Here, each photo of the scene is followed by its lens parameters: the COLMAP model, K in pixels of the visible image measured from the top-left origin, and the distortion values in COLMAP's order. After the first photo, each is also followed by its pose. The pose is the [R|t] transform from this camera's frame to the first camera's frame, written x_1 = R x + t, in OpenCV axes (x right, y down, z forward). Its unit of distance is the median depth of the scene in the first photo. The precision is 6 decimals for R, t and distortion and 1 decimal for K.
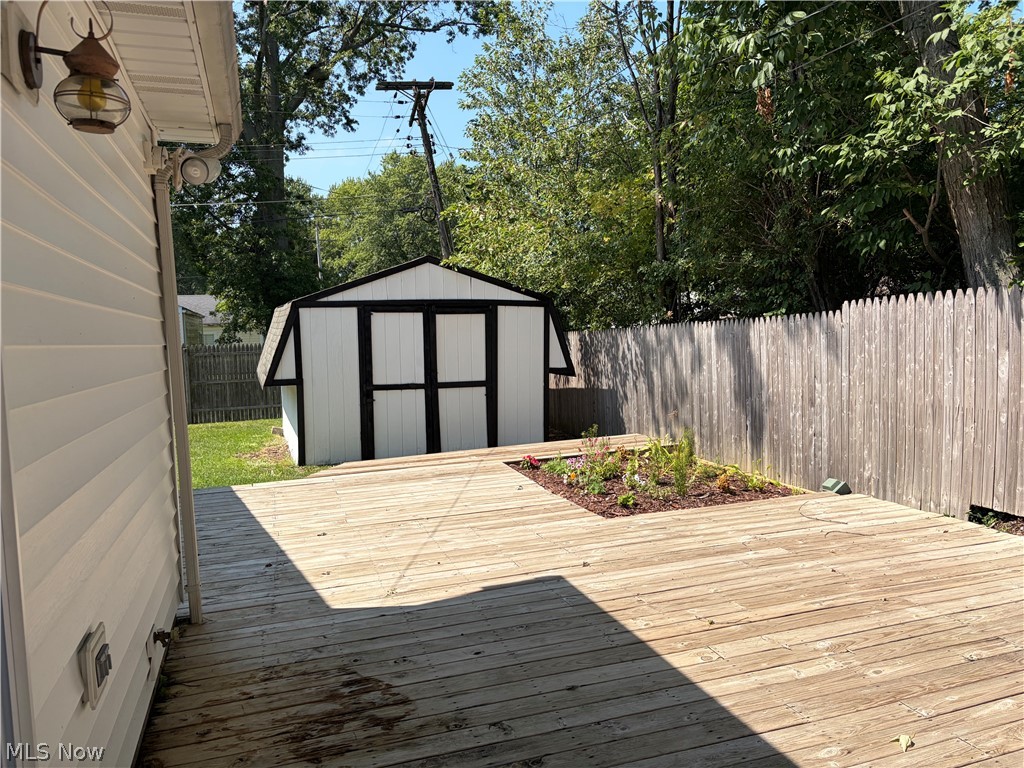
lens RADIAL K [[772.5, 0, 517.5], [0, 772.5, 379.3], [0, 0, 1]] dist [0.058094, -0.069883]
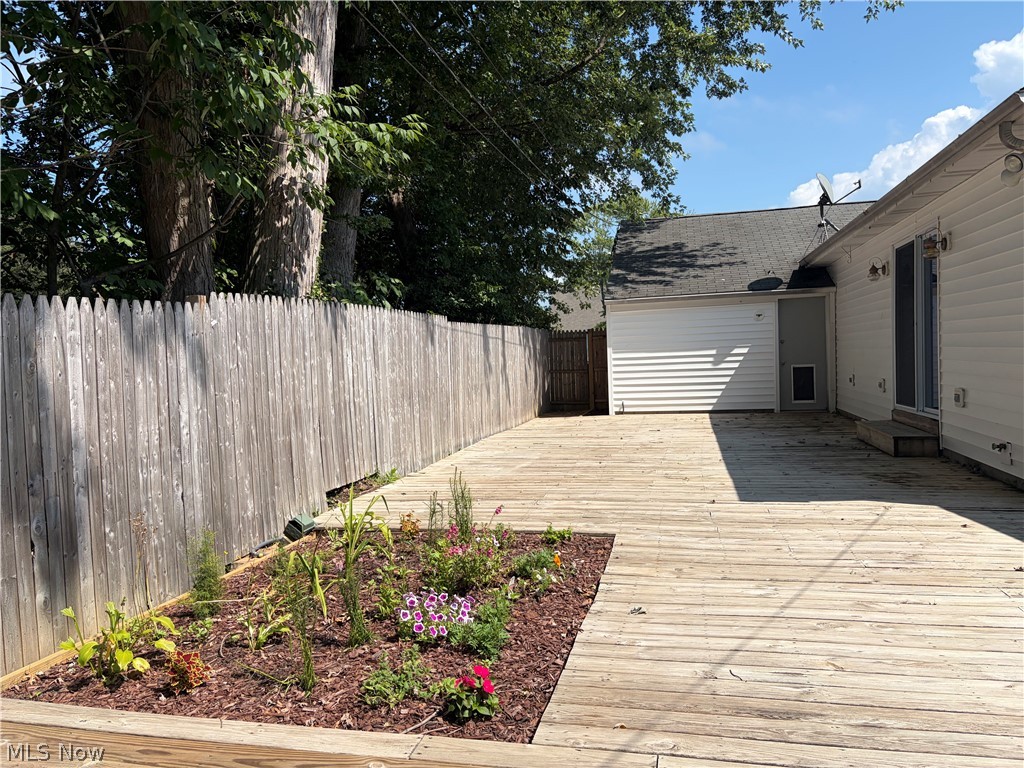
lens RADIAL K [[772.5, 0, 517.5], [0, 772.5, 379.3], [0, 0, 1]] dist [0.058094, -0.069883]
pose [[-0.854908, 0.049825, 0.516382, -0.211570], [0.098885, 0.992778, 0.067919, -0.043351], [-0.509269, 0.109127, -0.853661, 1.582138]]
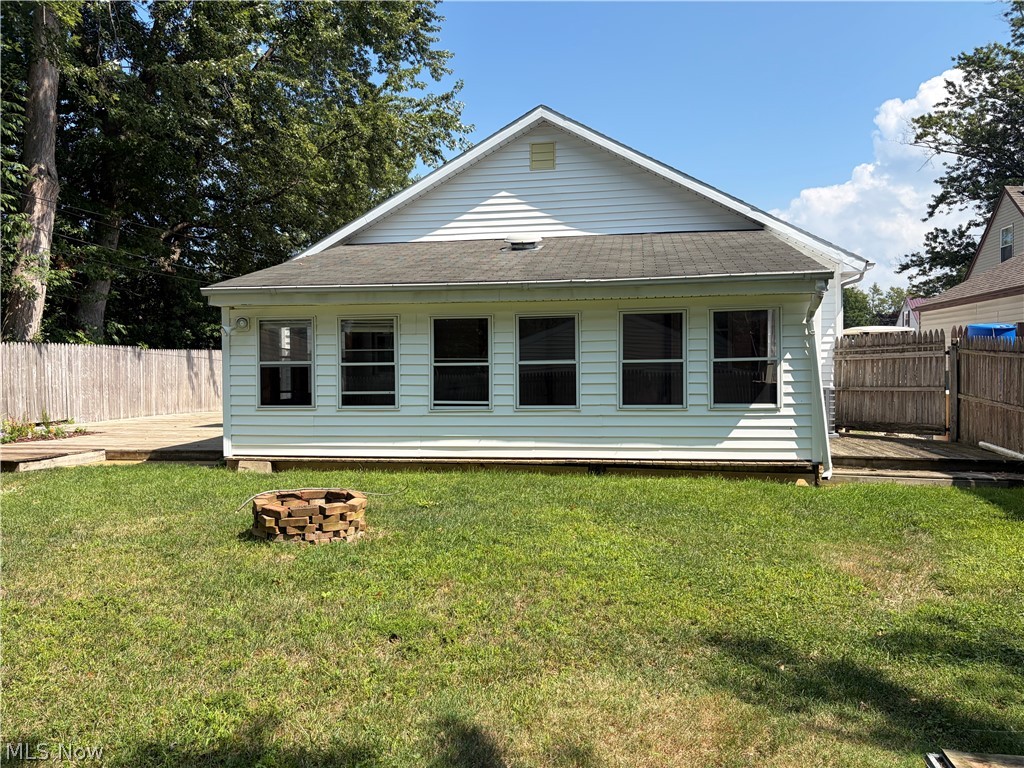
lens RADIAL K [[756.8, 0, 538.5], [0, 756.8, 411.0], [0, 0, 1]] dist [0.000722, -0.006367]
pose [[-0.897810, 0.018196, 0.440007, -1.888894], [0.068314, 0.992806, 0.098335, -0.014755], [-0.435052, 0.118345, -0.892594, 2.253162]]
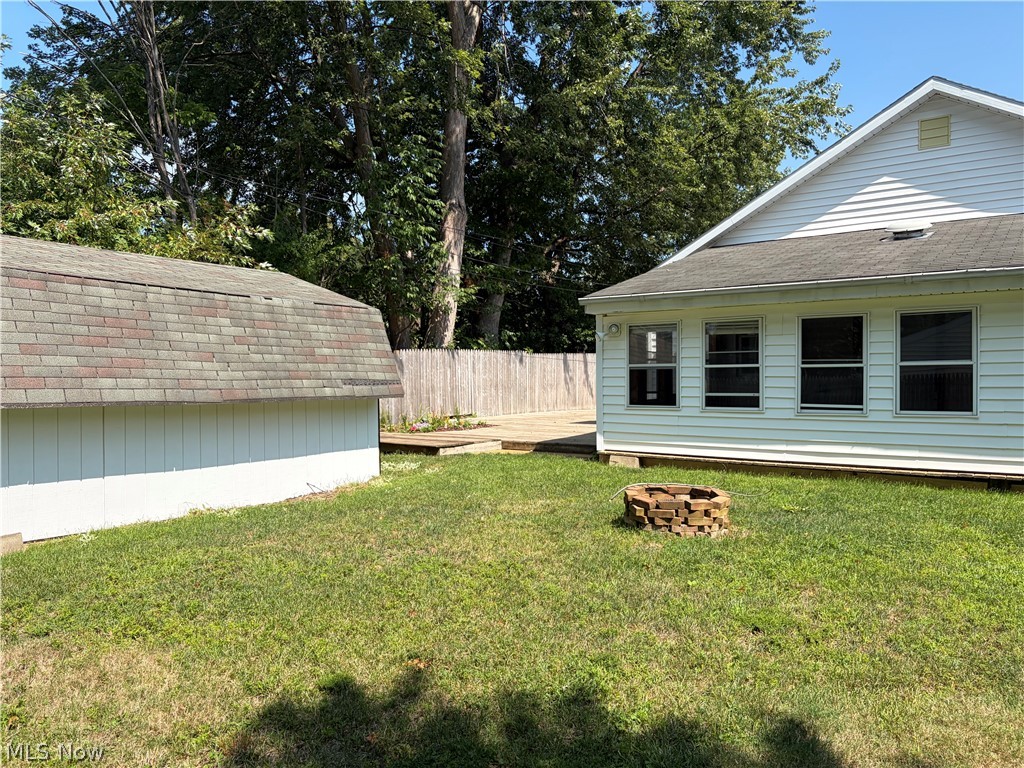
lens RADIAL K [[772.5, 0, 517.5], [0, 772.5, 379.3], [0, 0, 1]] dist [0.058094, -0.069883]
pose [[-0.586238, 0.034783, 0.809392, -1.929459], [0.083252, 0.996375, 0.017480, -0.018747], [-0.805850, 0.077631, -0.587009, 2.307710]]
